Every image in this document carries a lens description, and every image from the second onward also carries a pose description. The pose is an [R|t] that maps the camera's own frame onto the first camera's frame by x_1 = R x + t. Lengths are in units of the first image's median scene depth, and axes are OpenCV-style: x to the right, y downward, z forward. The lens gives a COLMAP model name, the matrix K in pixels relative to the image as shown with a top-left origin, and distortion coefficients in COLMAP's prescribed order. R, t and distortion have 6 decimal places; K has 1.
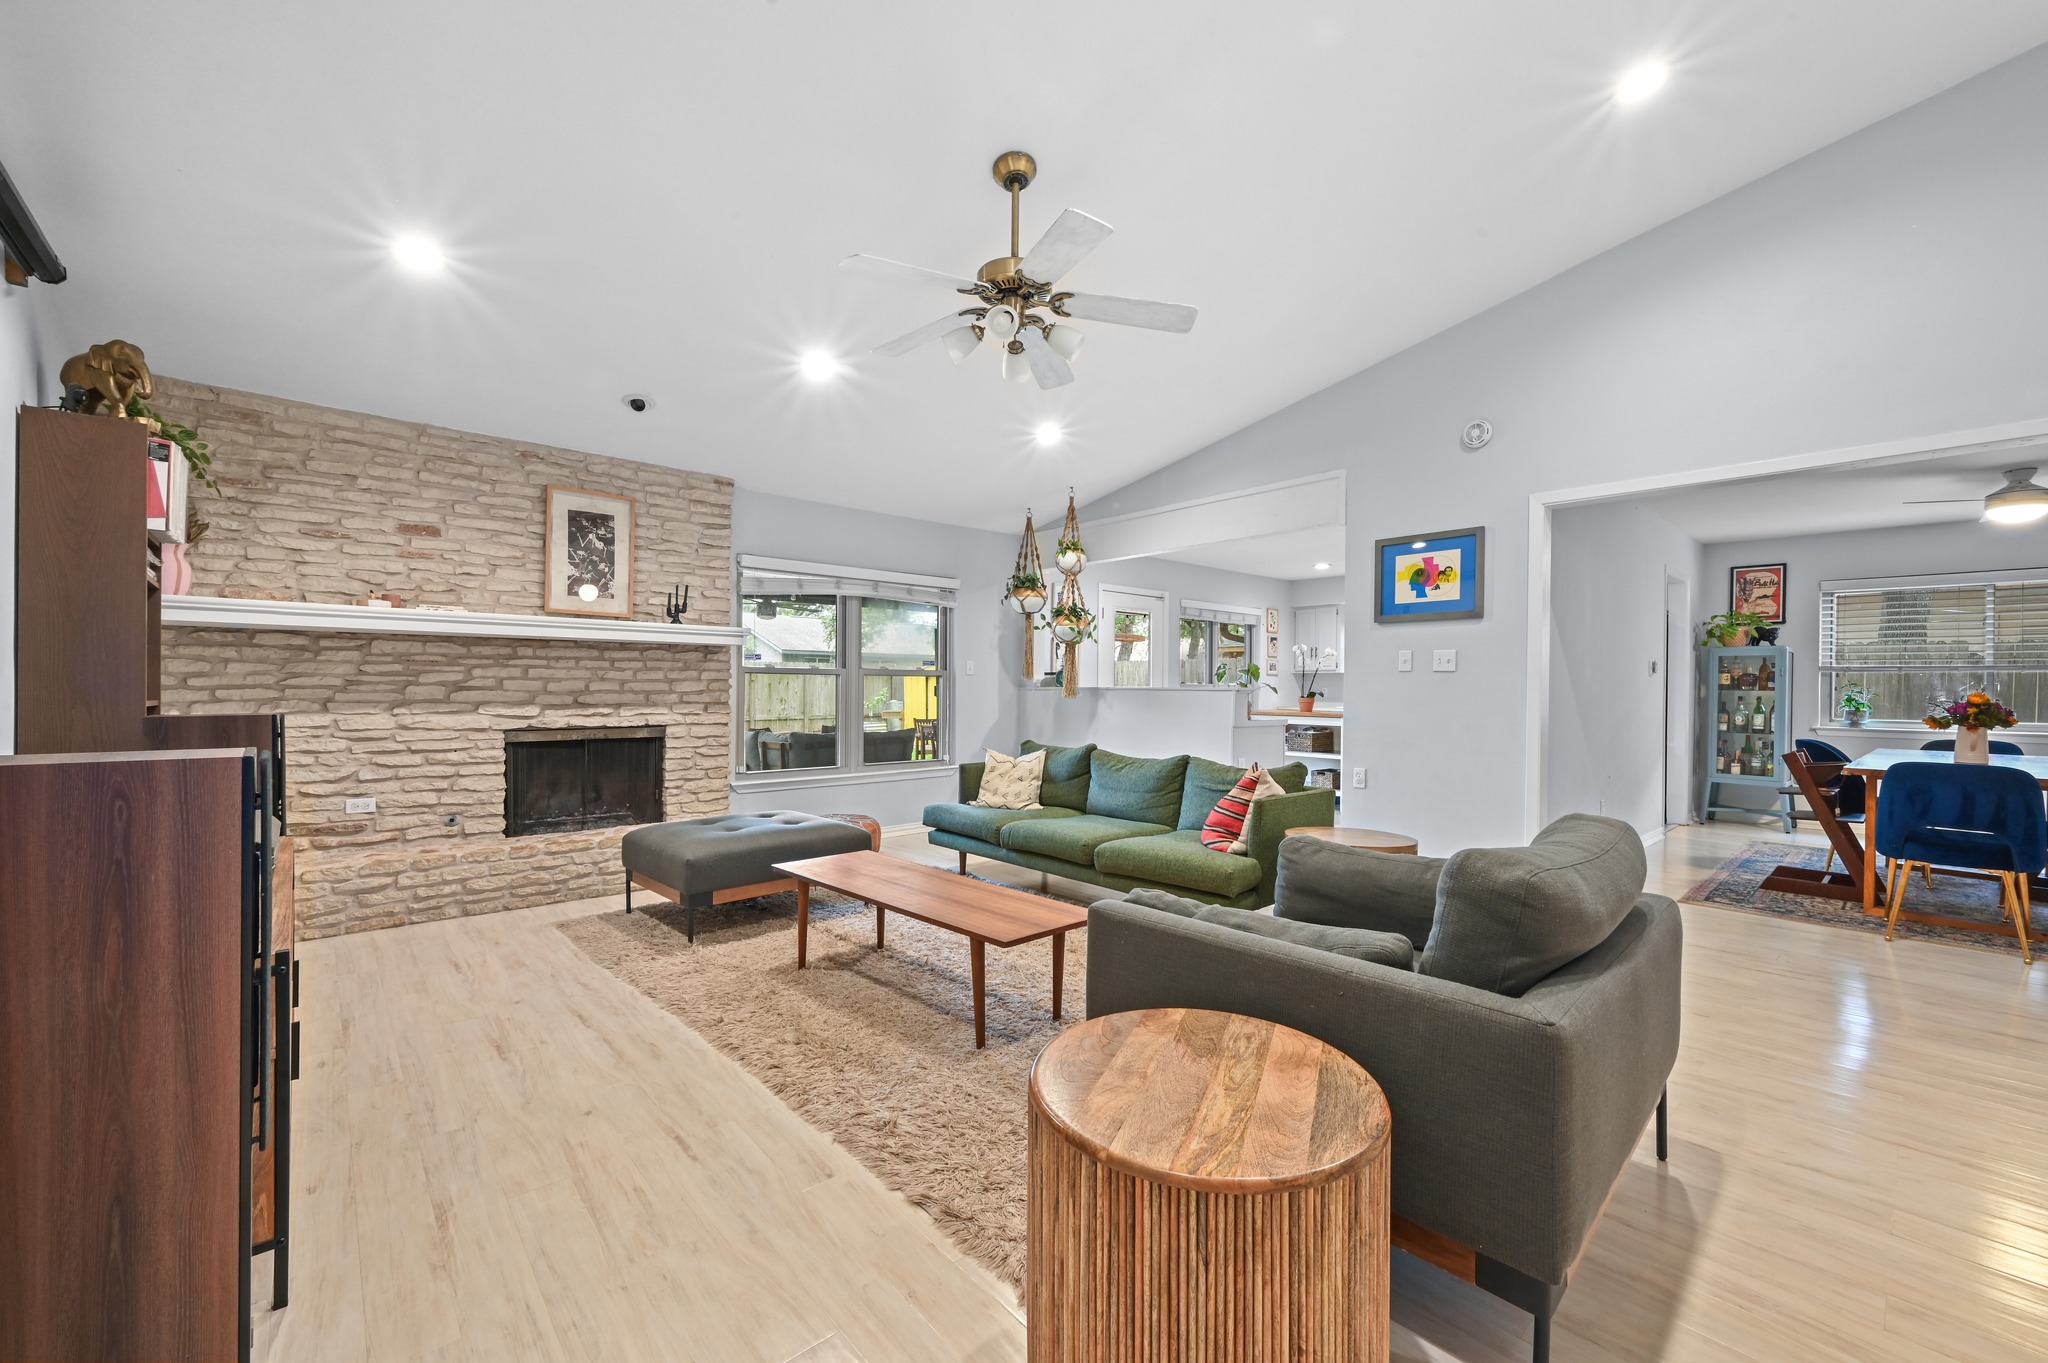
lens RADIAL K [[828.1, 0, 1024.0], [0, 828.1, 681.5], [0, 0, 1]] dist [-0.000579, 0.000077]
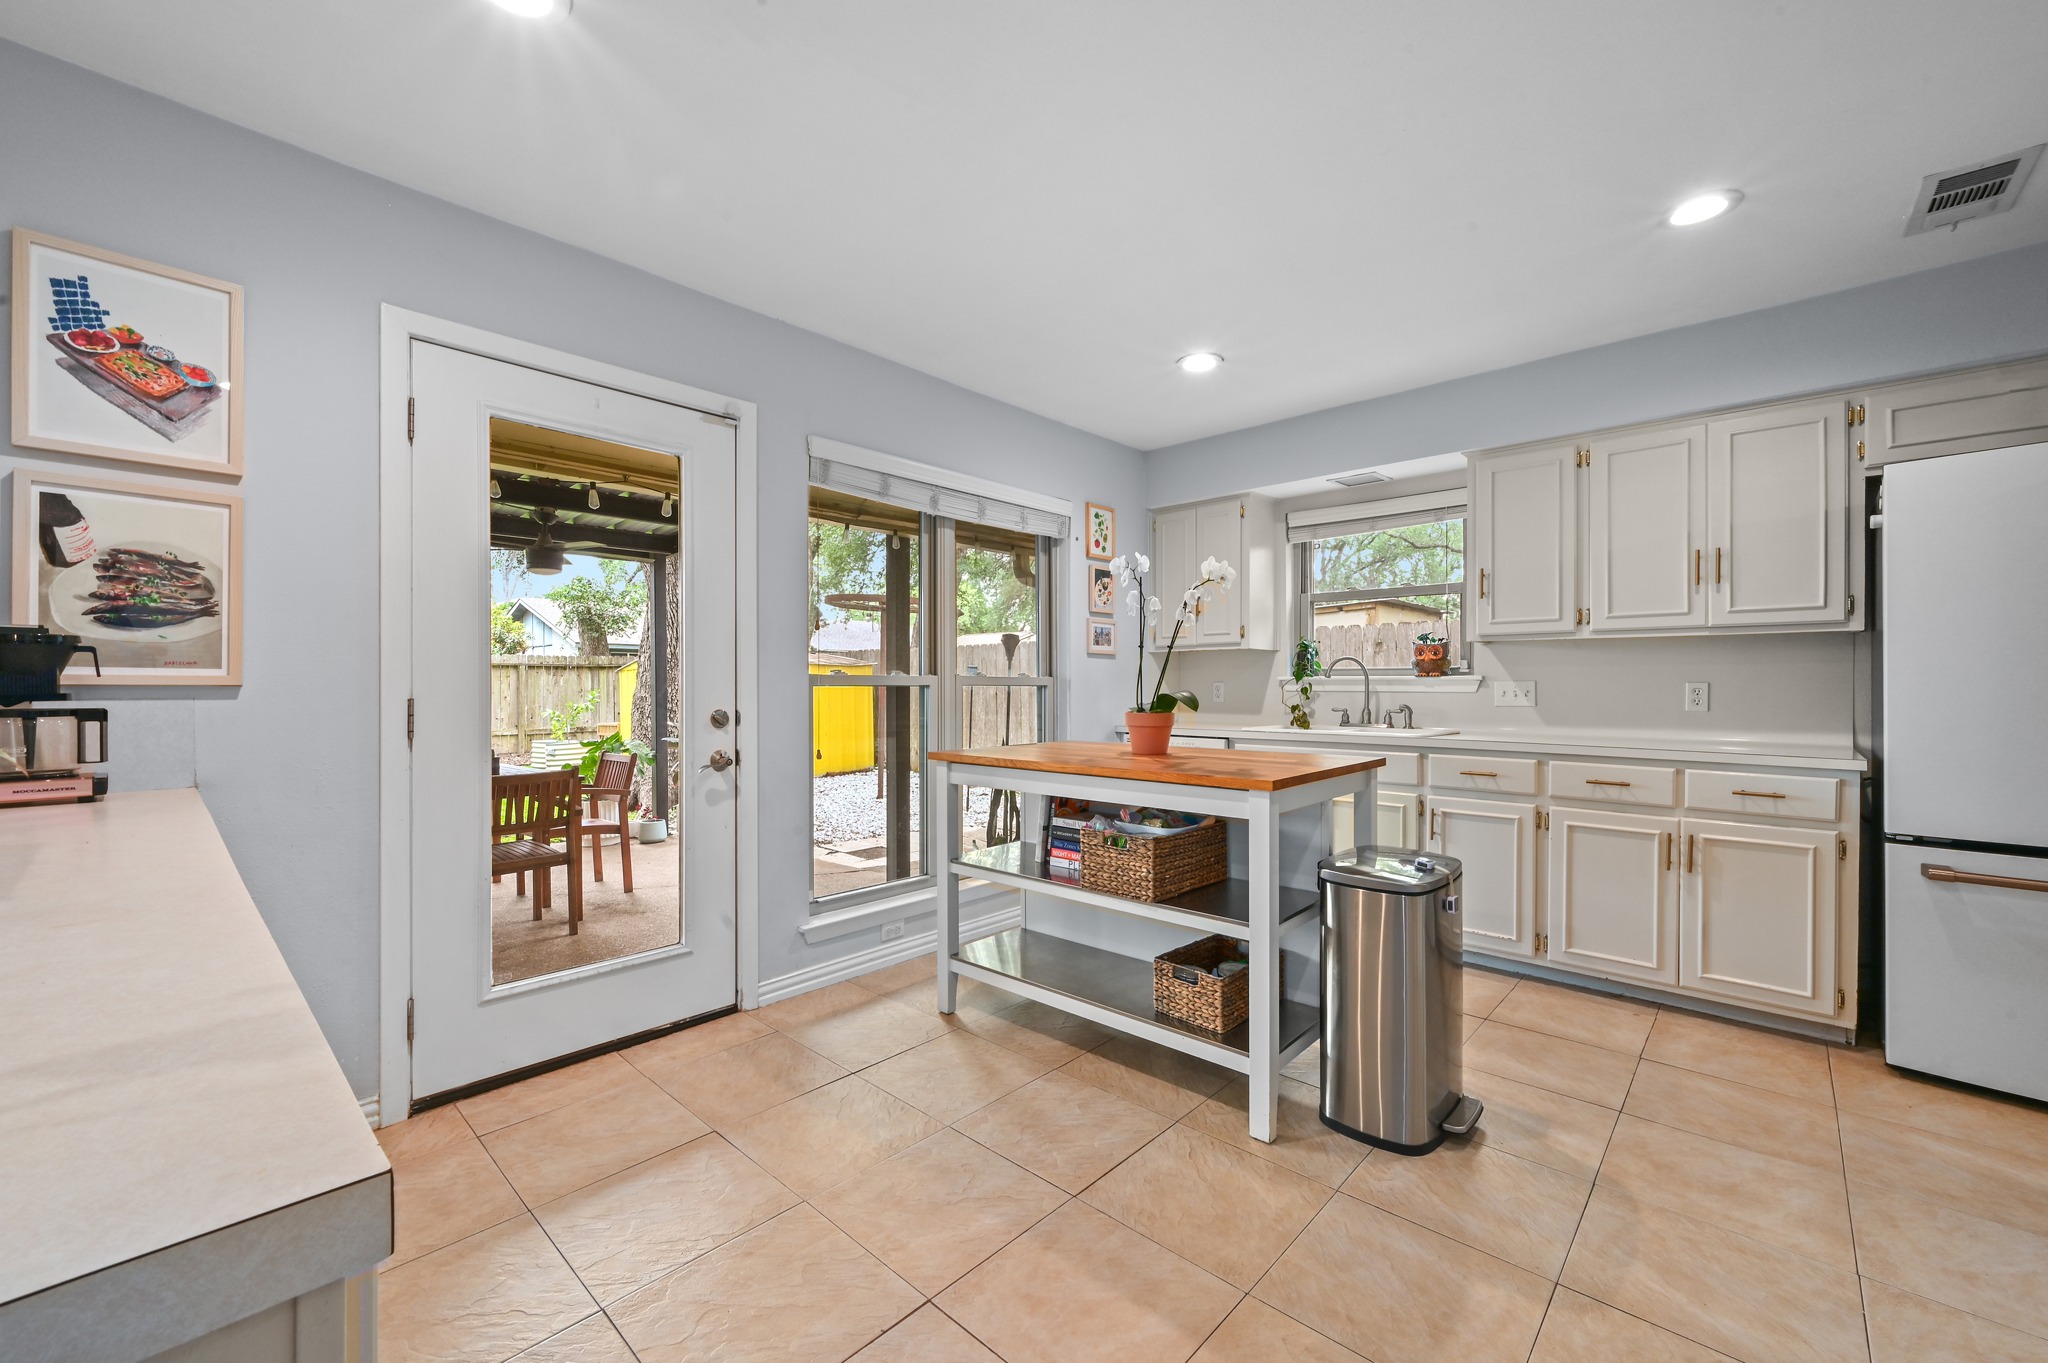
lens RADIAL K [[828.1, 0, 1024.0], [0, 828.1, 681.5], [0, 0, 1]] dist [-0.000579, 0.000077]
pose [[0.995427, -0.007973, 0.095191, 0.257527], [0.007672, 0.999964, 0.003535, 0.005338], [-0.095216, -0.002789, 0.995453, 0.669101]]
